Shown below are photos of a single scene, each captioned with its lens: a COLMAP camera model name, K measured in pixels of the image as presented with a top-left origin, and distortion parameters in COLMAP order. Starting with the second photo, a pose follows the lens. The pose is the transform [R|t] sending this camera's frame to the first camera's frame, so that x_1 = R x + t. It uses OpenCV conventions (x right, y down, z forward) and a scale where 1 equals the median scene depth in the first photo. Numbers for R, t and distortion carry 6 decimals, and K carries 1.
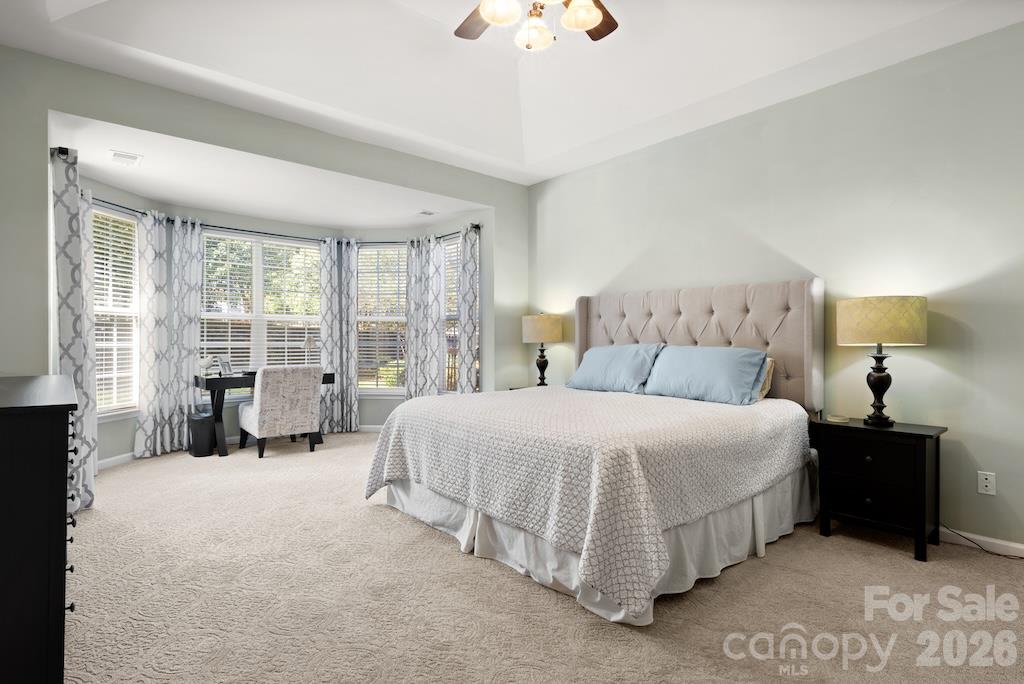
lens RADIAL K [[515.9, 0, 505.3], [0, 515.9, 340.2], [0, 0, 1]] dist [0.000162, 0.000601]
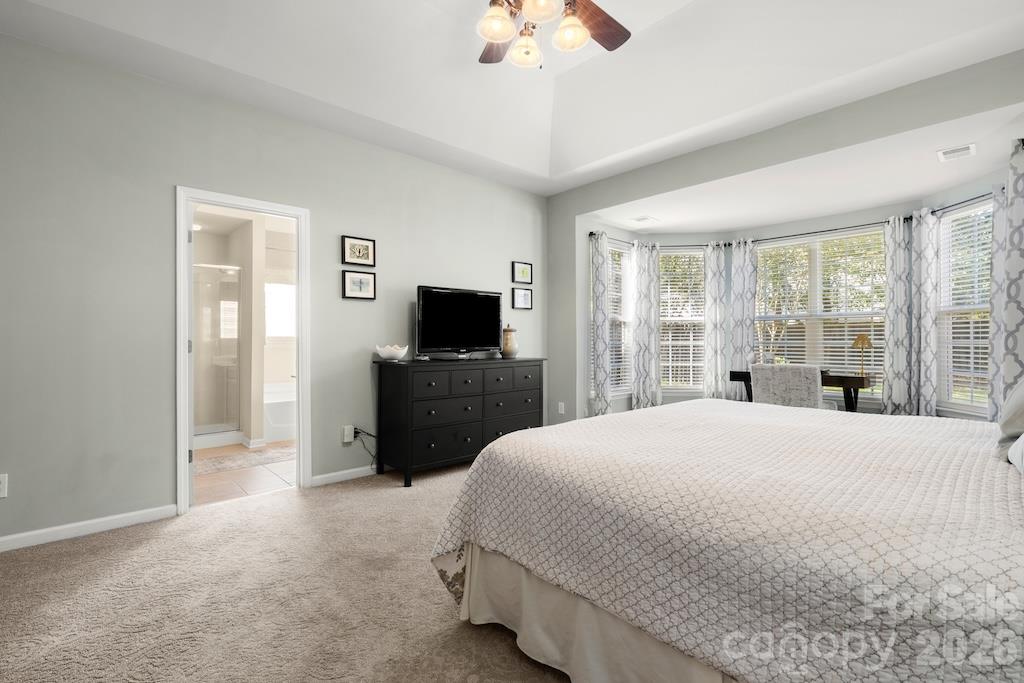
lens RADIAL K [[464.5, 0, 506.3], [0, 464.5, 335.5], [0, 0, 1]] dist [-0.002935, -0.000268]
pose [[0.067129, -0.012628, -0.997664, 0.780498], [0.006432, 0.999905, -0.012224, 0.000949], [0.997724, -0.005597, 0.067204, 0.669818]]
